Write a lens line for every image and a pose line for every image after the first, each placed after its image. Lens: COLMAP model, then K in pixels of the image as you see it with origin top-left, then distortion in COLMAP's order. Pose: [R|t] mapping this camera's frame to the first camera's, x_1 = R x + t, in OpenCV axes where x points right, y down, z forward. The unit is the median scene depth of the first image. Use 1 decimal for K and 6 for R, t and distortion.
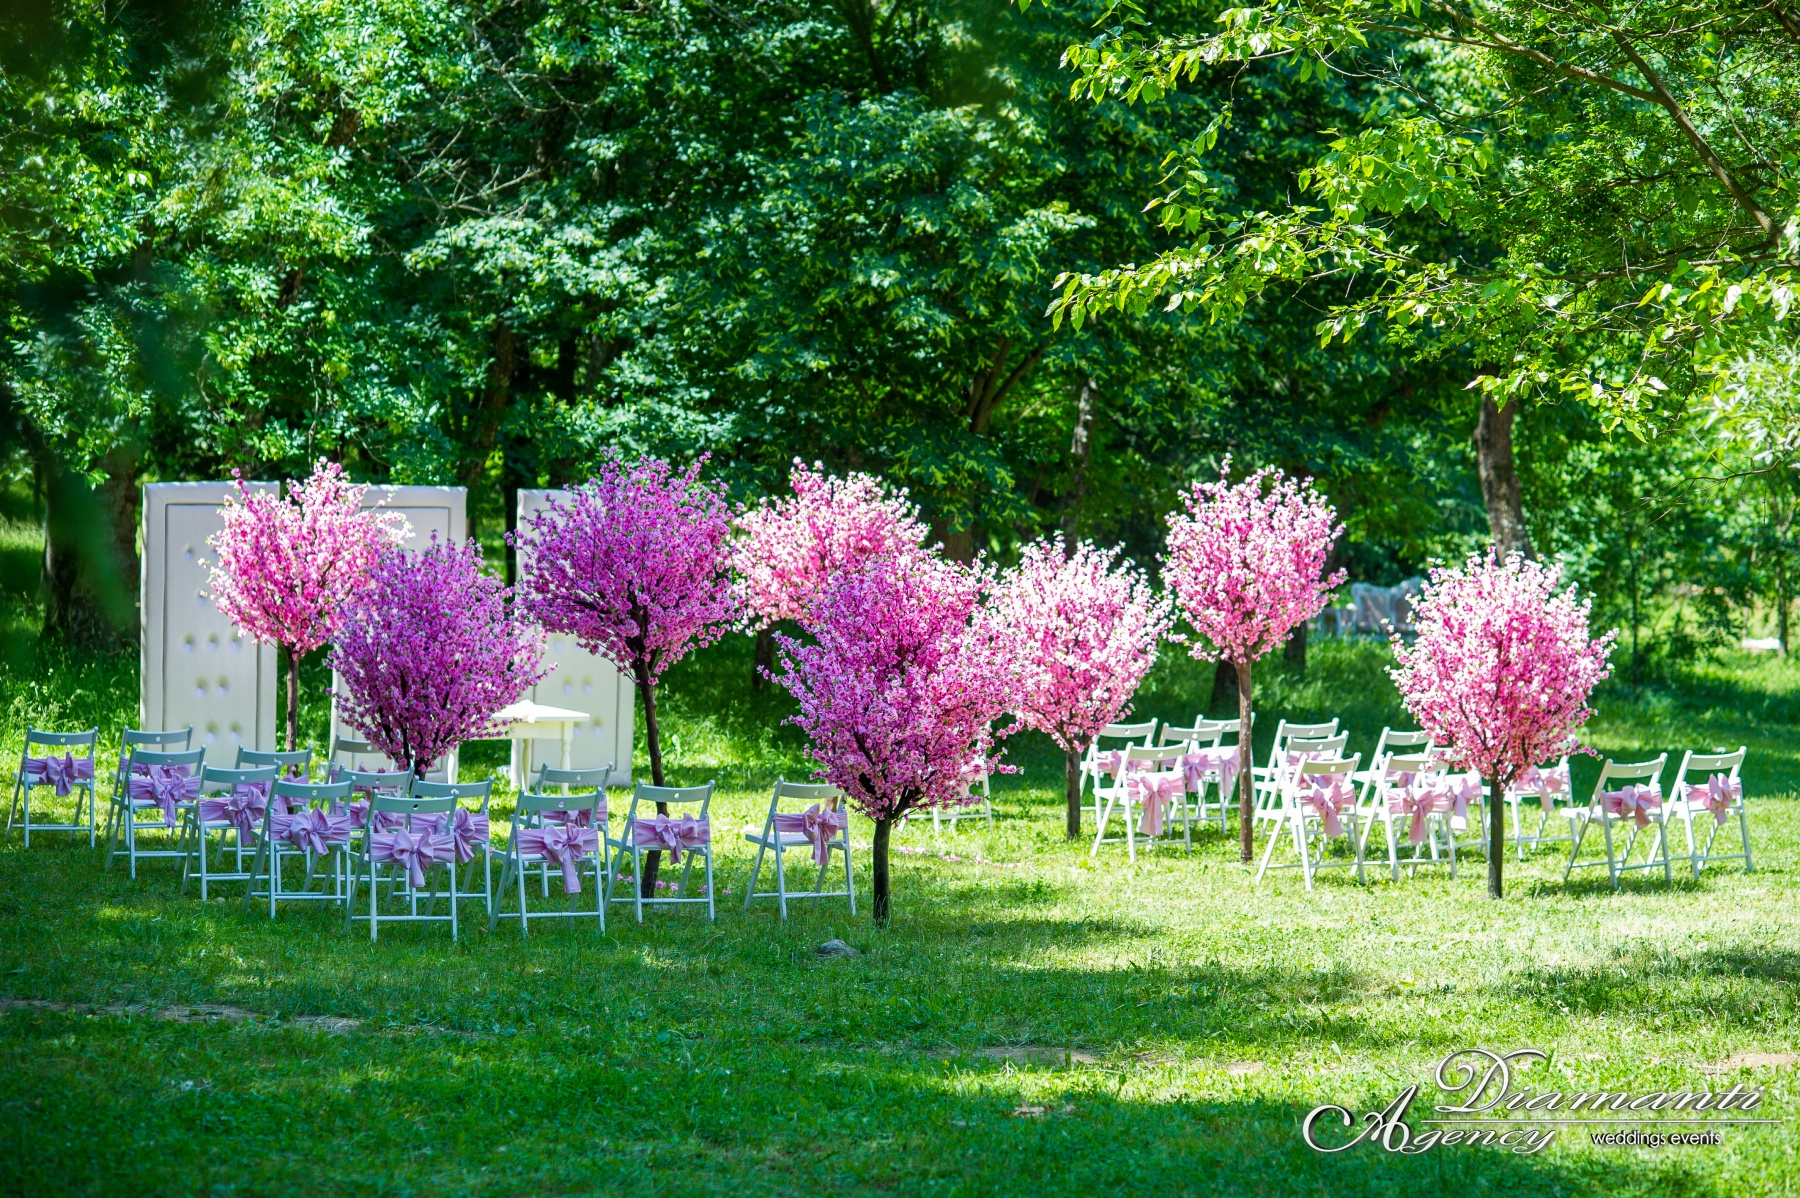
lens RADIAL K [[4146.8, 0, 900.0], [0, 4146.8, 599.0], [0, 0, 1]] dist [0.053670, -0.536523]
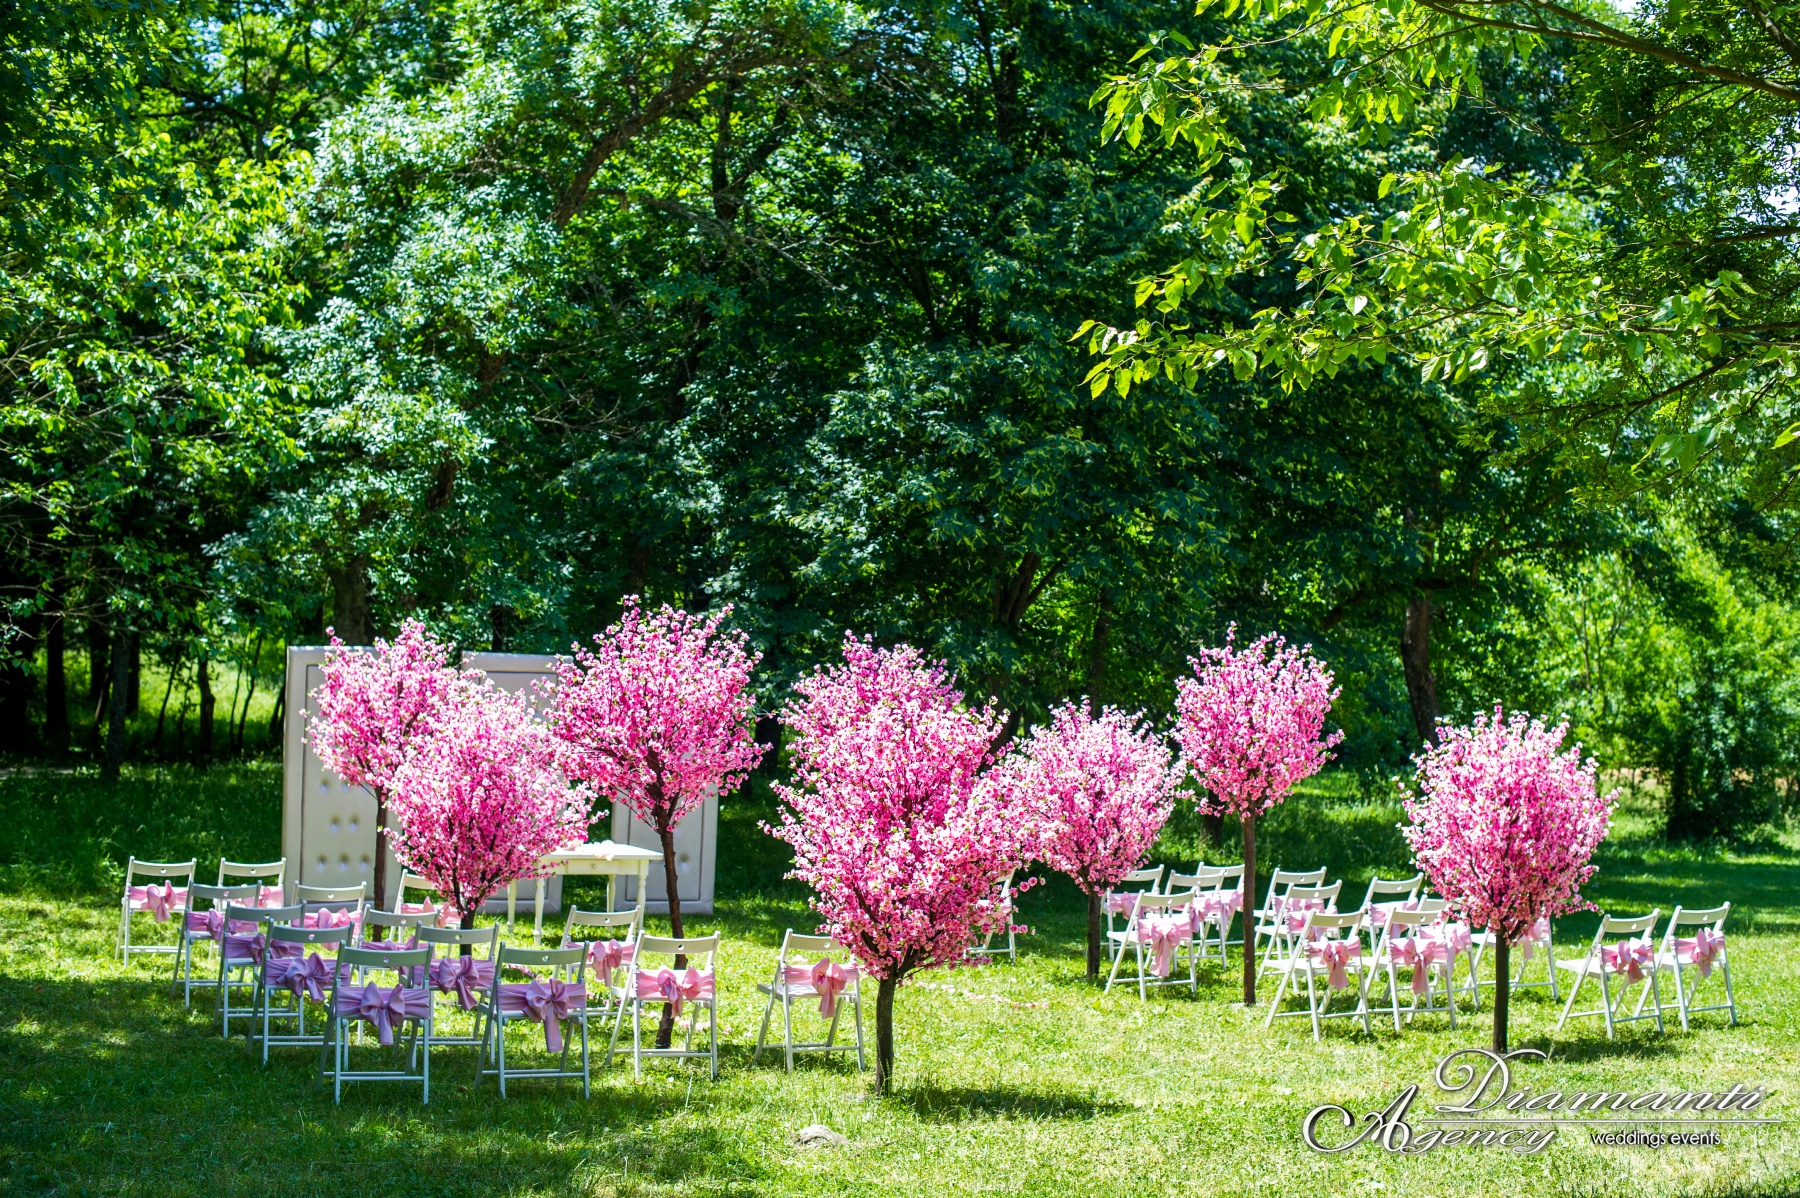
lens RADIAL K [[2547.0, 0, 900.0], [0, 2547.0, 599.0], [0, 0, 1]] dist [-0.078427, -0.081739]
pose [[0.999369, 0.009842, -0.034140, 0.014988], [-0.012070, 0.997768, -0.065682, 0.003533], [0.033417, 0.066052, 0.997256, 0.341456]]
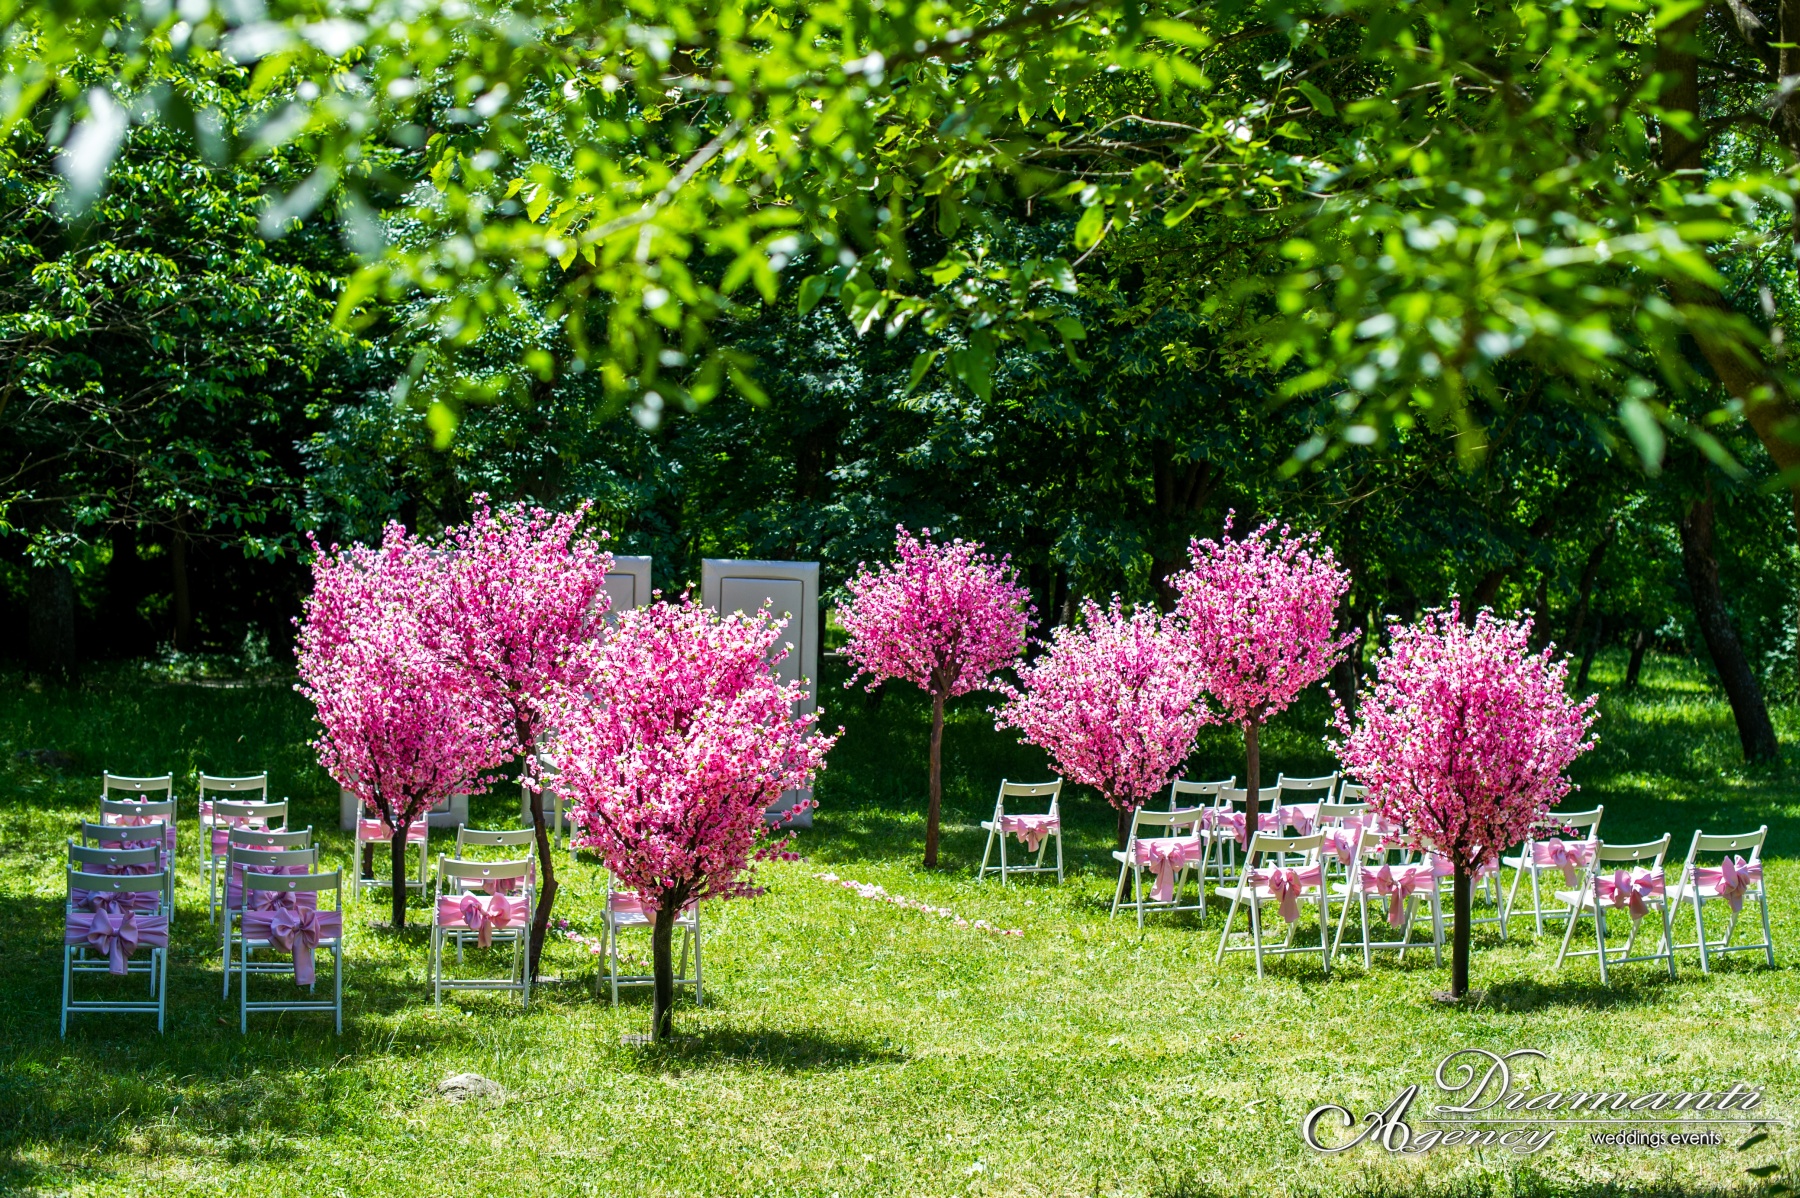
lens RADIAL K [[2614.2, 0, 900.1], [0, 2614.2, 624.6], [0, 0, 1]] dist [-0.107407, 0.015290]
pose [[0.976550, 0.001553, -0.215284, 0.135273], [-0.004439, 0.999907, -0.012920, 0.000099], [0.215244, 0.013573, 0.976466, 0.396099]]
